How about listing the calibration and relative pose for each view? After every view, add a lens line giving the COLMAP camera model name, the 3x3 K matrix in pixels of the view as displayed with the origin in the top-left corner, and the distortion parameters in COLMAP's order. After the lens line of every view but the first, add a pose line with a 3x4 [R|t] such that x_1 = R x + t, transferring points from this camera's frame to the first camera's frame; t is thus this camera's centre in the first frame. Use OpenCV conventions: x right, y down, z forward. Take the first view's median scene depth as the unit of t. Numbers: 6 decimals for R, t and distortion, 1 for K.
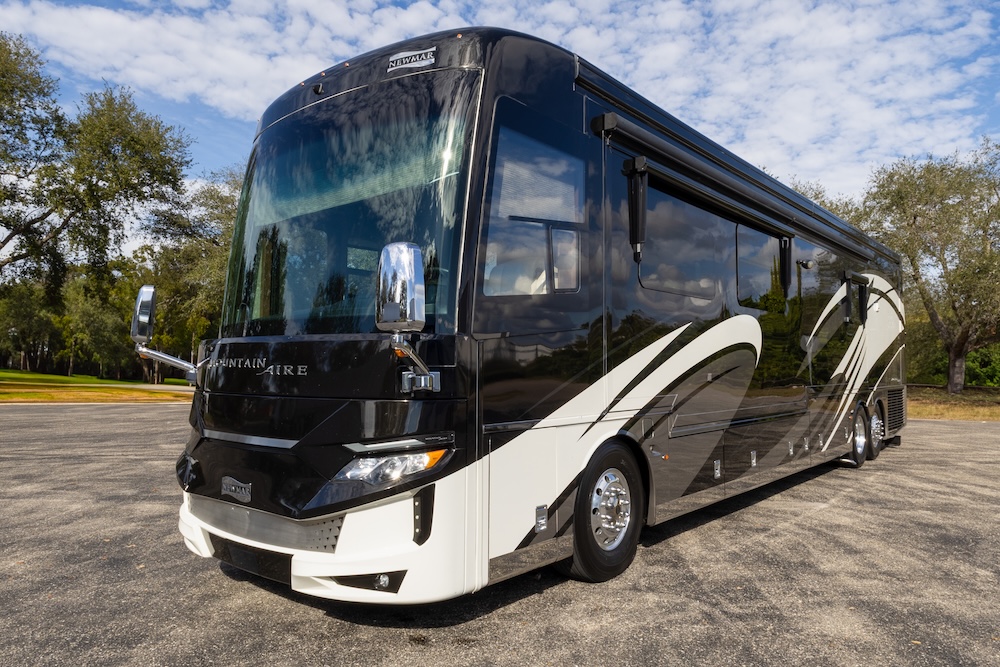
lens RADIAL K [[794.2, 0, 500.0], [0, 794.2, 333.5], [0, 0, 1]] dist [0.008052, -0.004368]
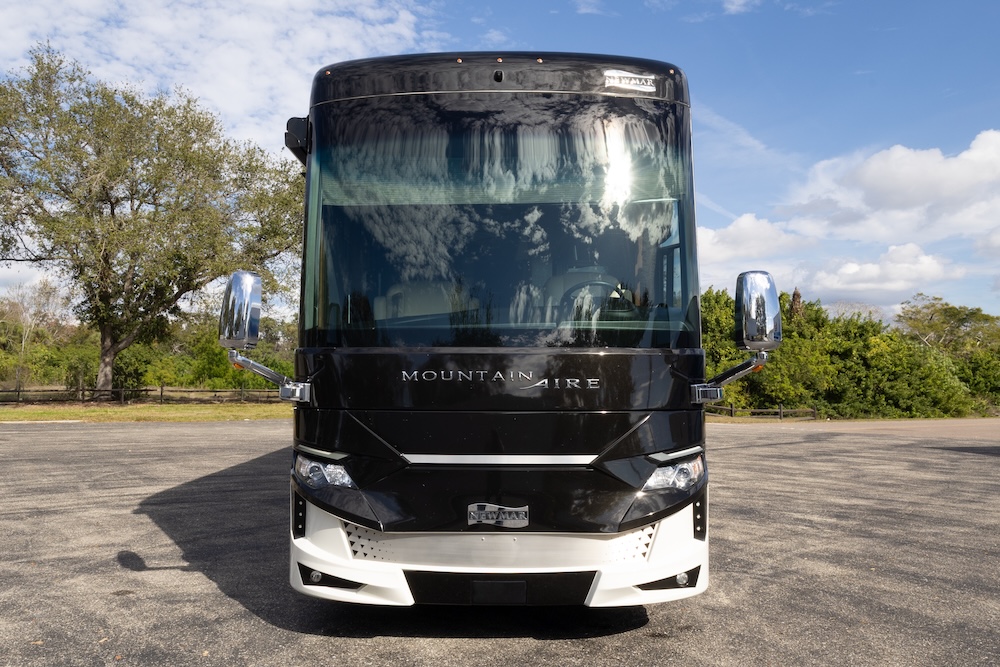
lens RADIAL K [[1054.6, 0, 500.0], [0, 1054.6, 333.5], [0, 0, 1]] dist [0.012668, 0.001954]
pose [[0.690730, 0.034624, 0.722283, -0.224938], [-0.031880, 0.999340, -0.017417, 0.001979], [-0.722409, -0.010996, 0.691378, 0.032897]]
